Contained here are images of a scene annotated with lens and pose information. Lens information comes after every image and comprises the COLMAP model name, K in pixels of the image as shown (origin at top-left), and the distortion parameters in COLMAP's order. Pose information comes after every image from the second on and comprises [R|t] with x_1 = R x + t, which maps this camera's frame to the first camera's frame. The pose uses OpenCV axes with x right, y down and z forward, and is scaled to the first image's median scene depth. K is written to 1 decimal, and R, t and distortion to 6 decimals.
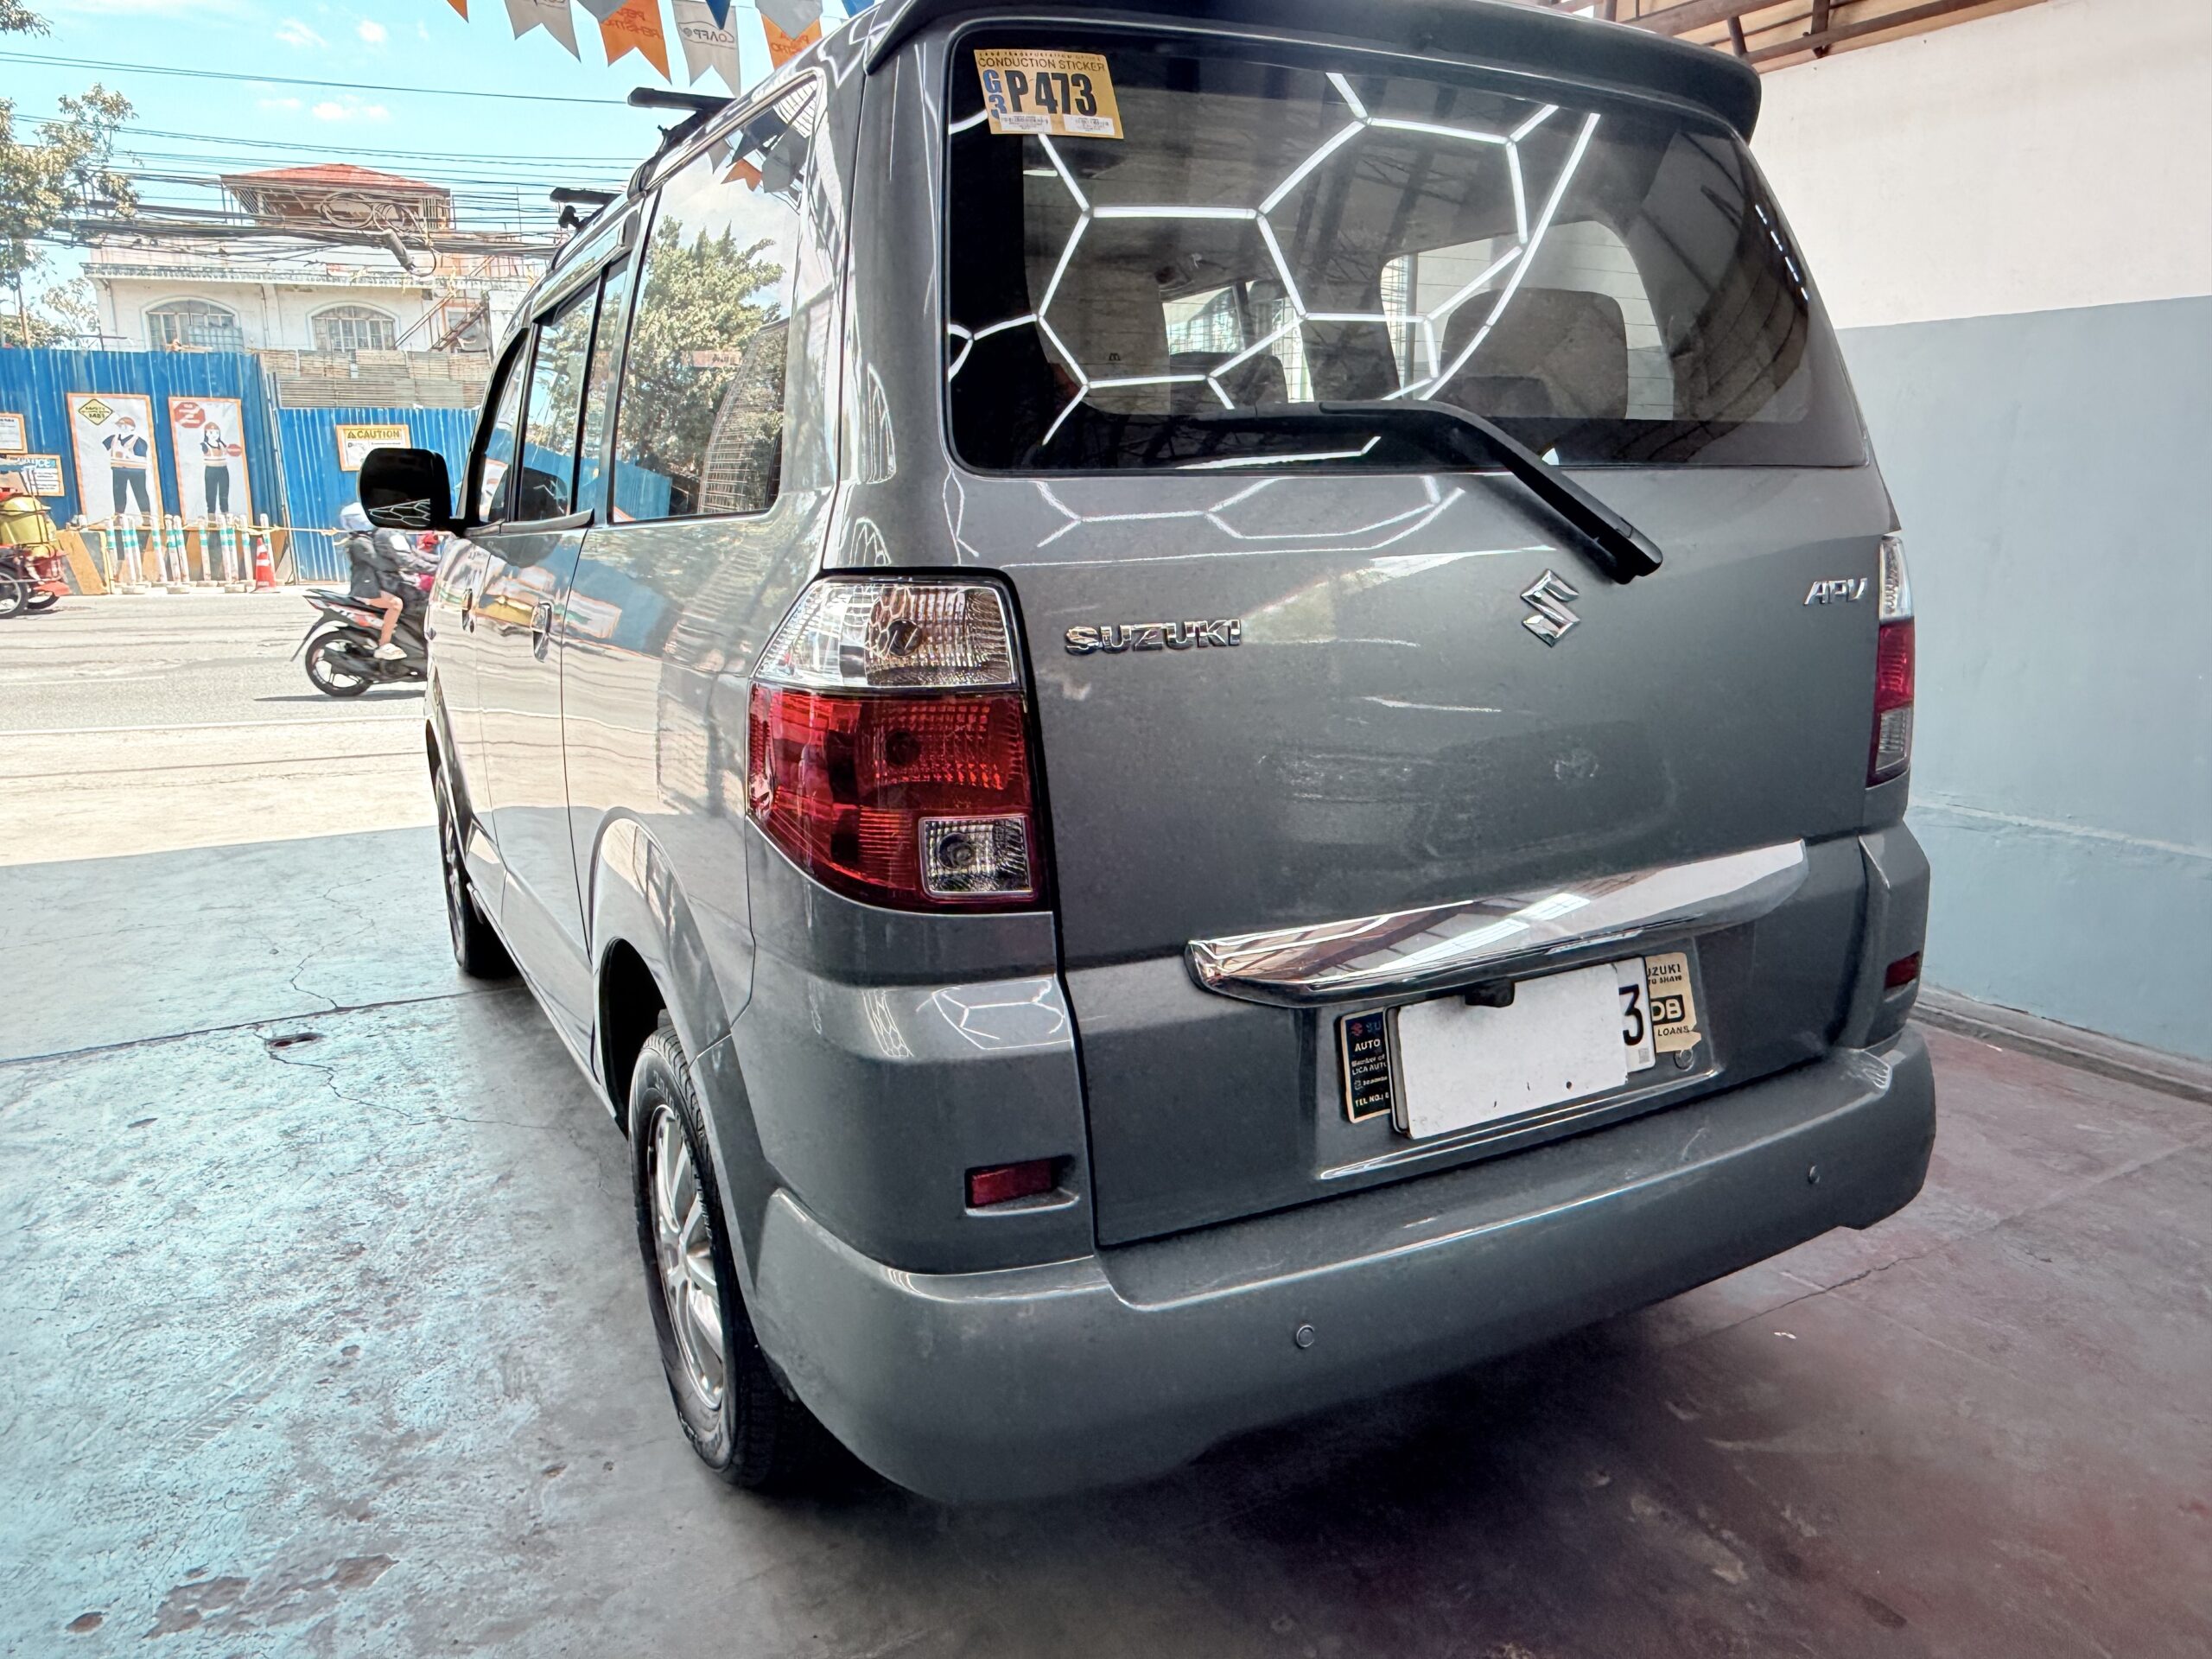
lens RADIAL K [[1553.2, 0, 1108.9], [0, 1553.2, 835.5], [0, 0, 1]] dist [-0.006501, 0.007216]
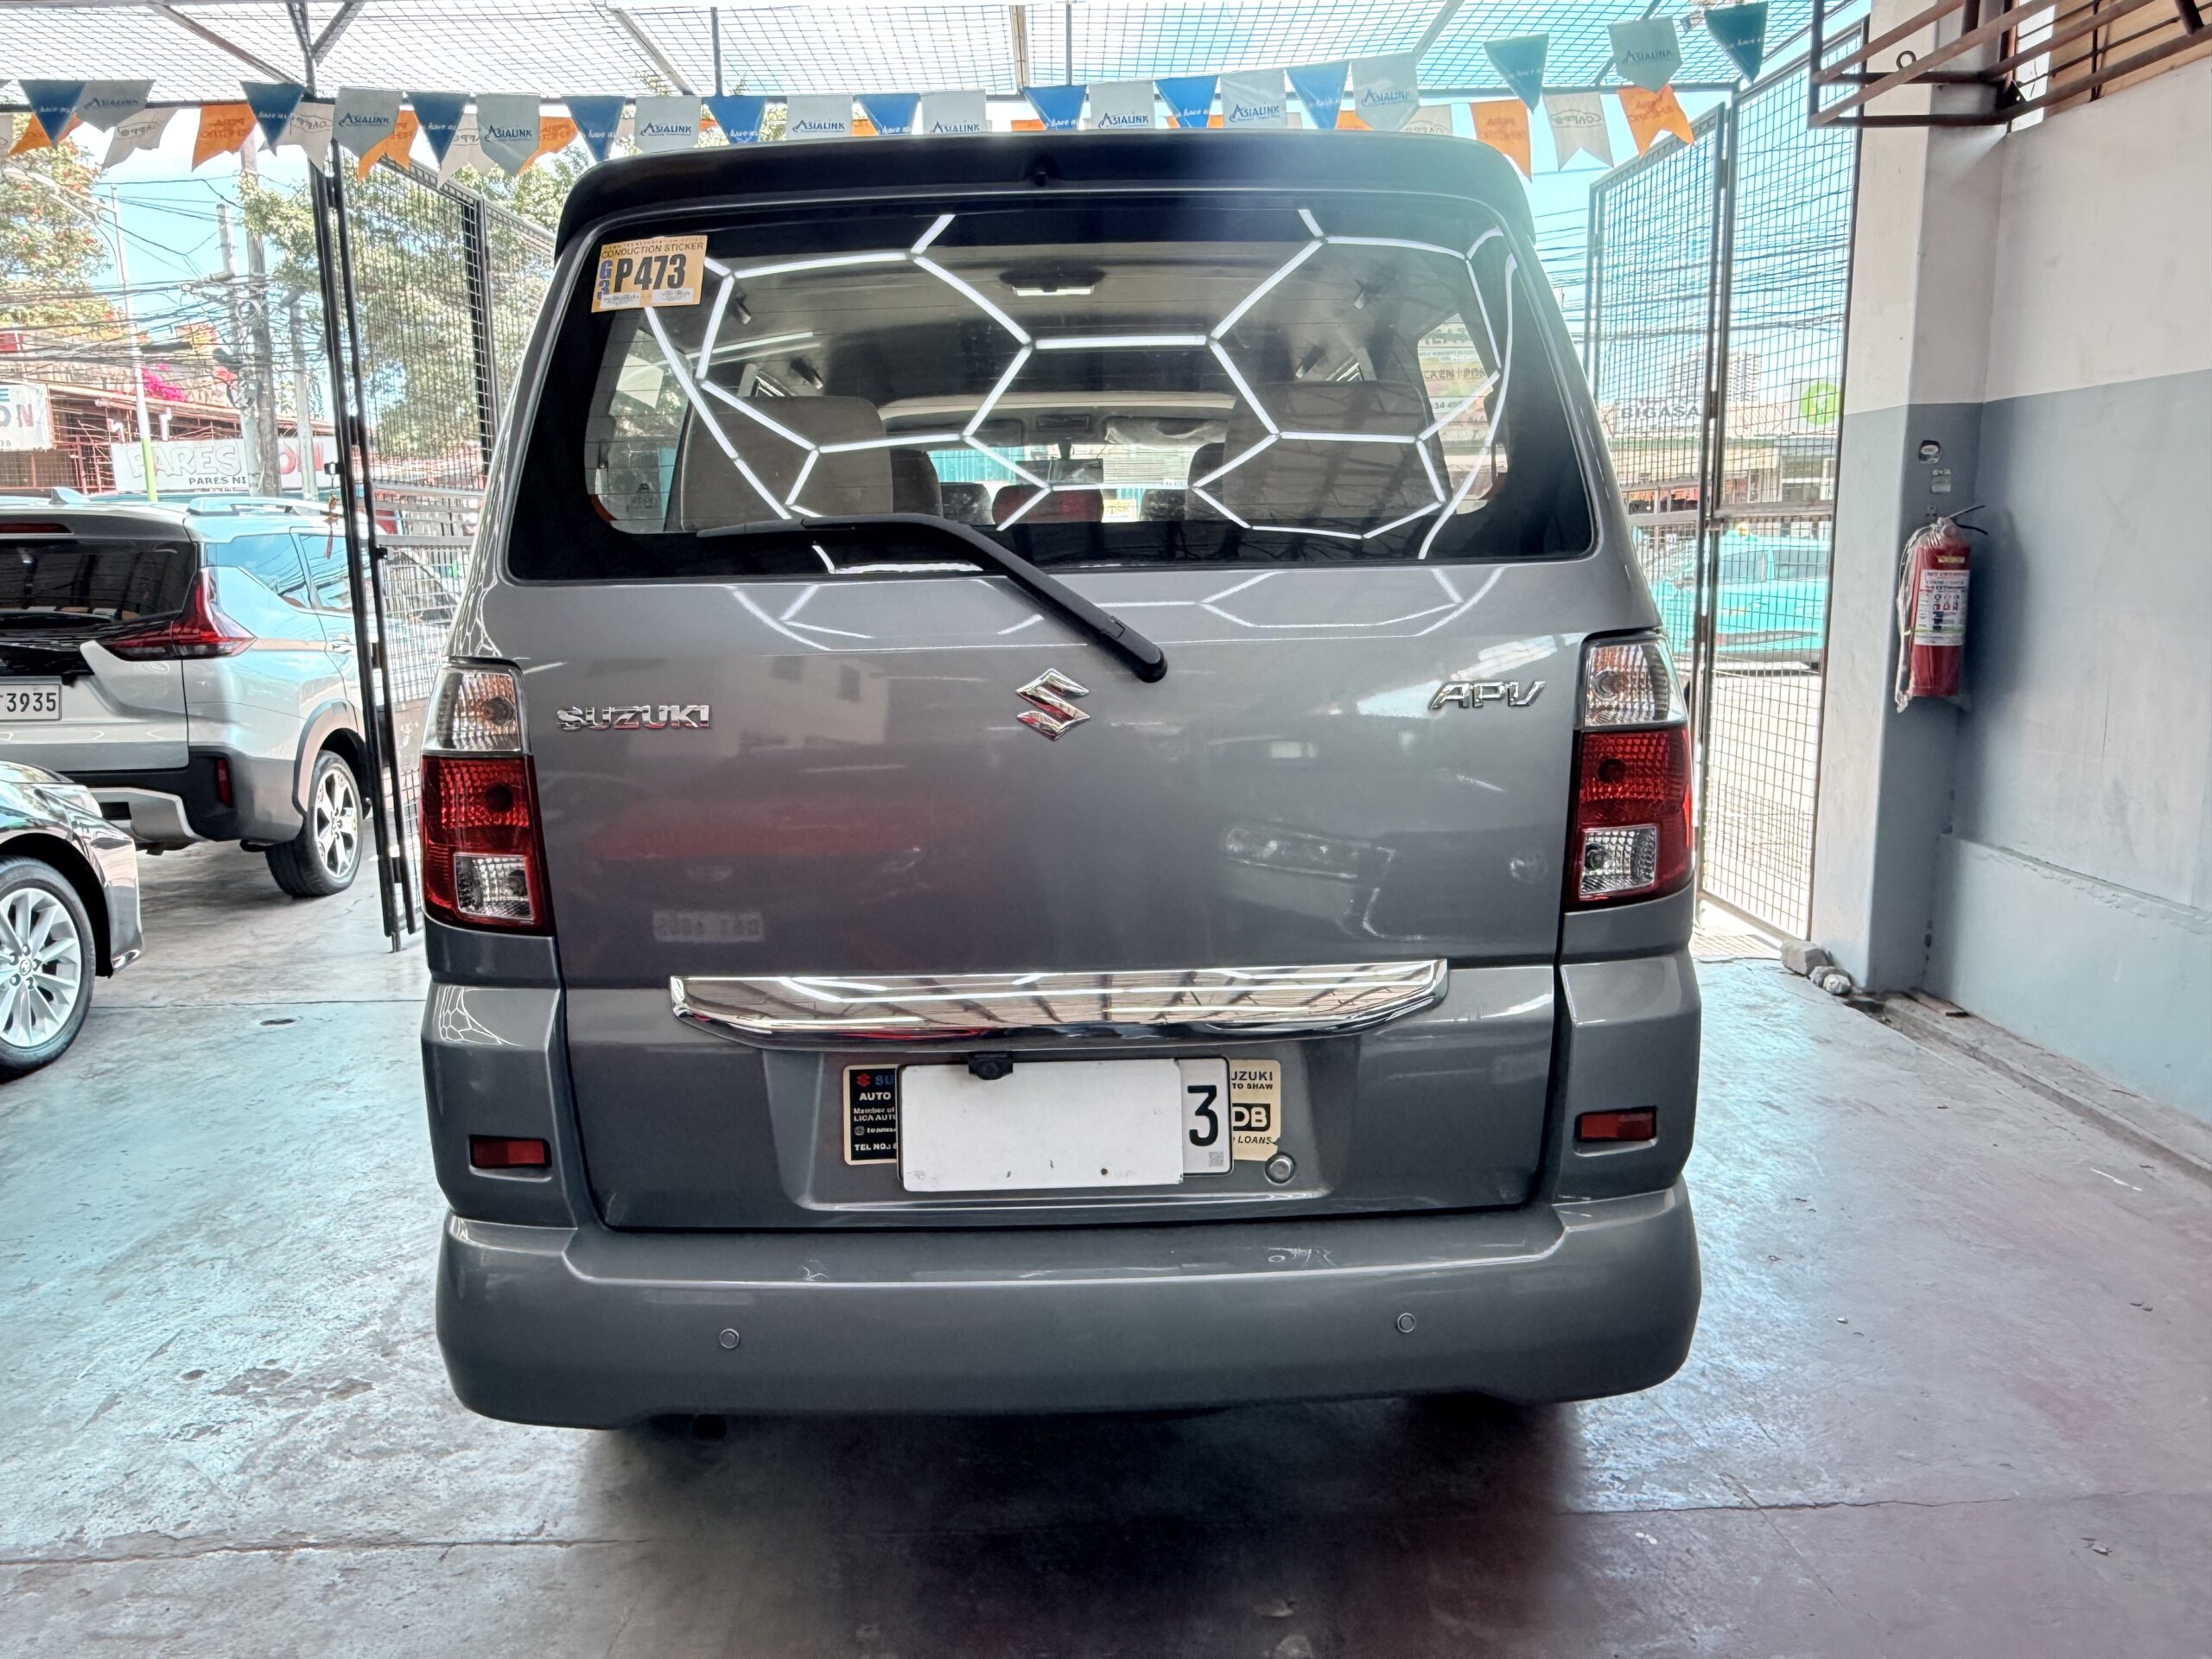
lens RADIAL K [[1553.2, 0, 1103.3], [0, 1553.2, 824.9], [0, 0, 1]] dist [-0.006501, 0.007216]
pose [[0.888330, 0.070314, -0.453790, 0.688540], [-0.090180, 0.995677, -0.022256, -0.039340], [0.450263, 0.060693, 0.890831, 0.076054]]
